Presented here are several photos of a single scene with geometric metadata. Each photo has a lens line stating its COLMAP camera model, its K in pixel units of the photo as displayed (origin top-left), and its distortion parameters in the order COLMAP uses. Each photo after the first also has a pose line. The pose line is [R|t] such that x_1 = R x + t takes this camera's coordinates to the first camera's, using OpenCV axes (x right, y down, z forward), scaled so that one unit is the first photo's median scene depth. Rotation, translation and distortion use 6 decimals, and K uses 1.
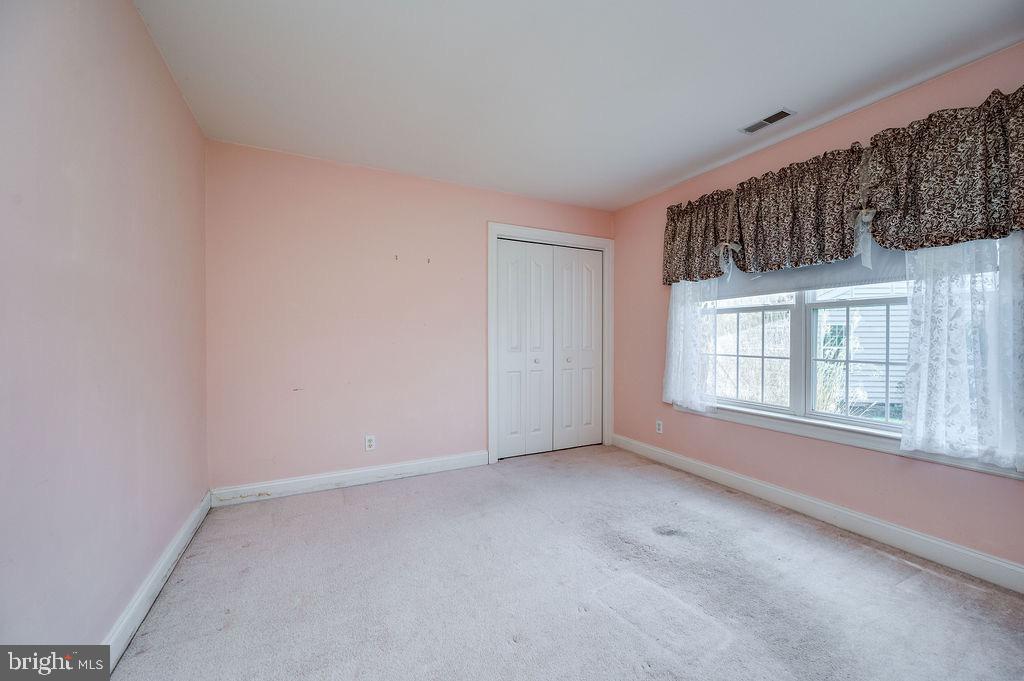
lens RADIAL K [[397.8, 0, 527.6], [0, 397.8, 343.8], [0, 0, 1]] dist [-0.003626, -0.000242]
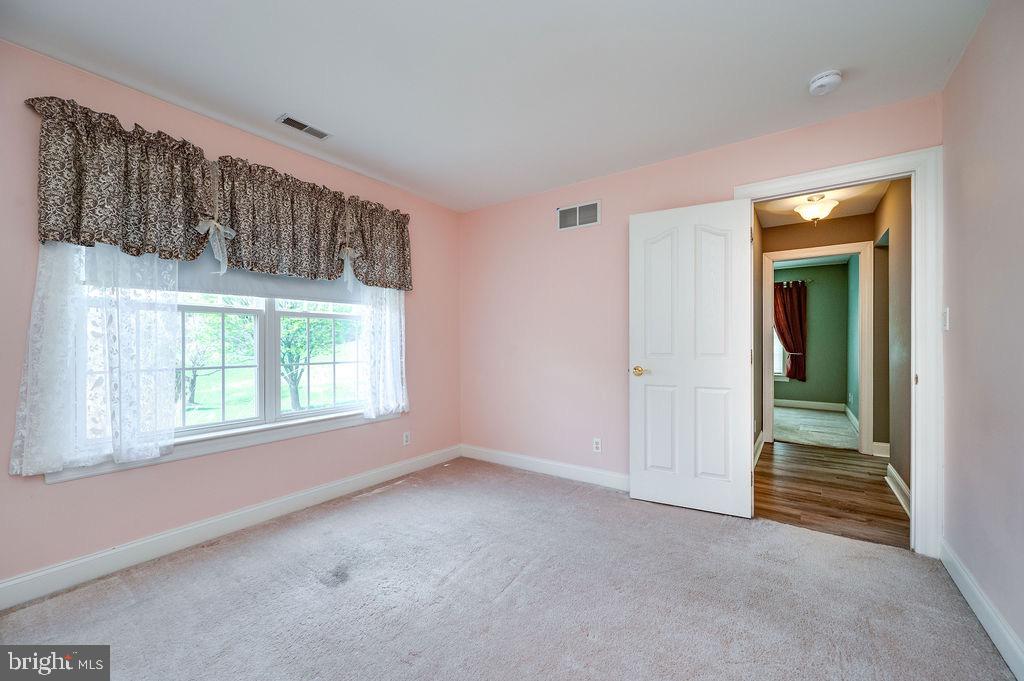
lens RADIAL K [[397.8, 0, 527.6], [0, 397.8, 343.8], [0, 0, 1]] dist [-0.003626, -0.000242]
pose [[-0.459832, -0.008403, 0.887966, -0.496972], [0.010882, 0.999827, 0.015096, -0.024671], [-0.887939, 0.016605, -0.459661, 0.884683]]
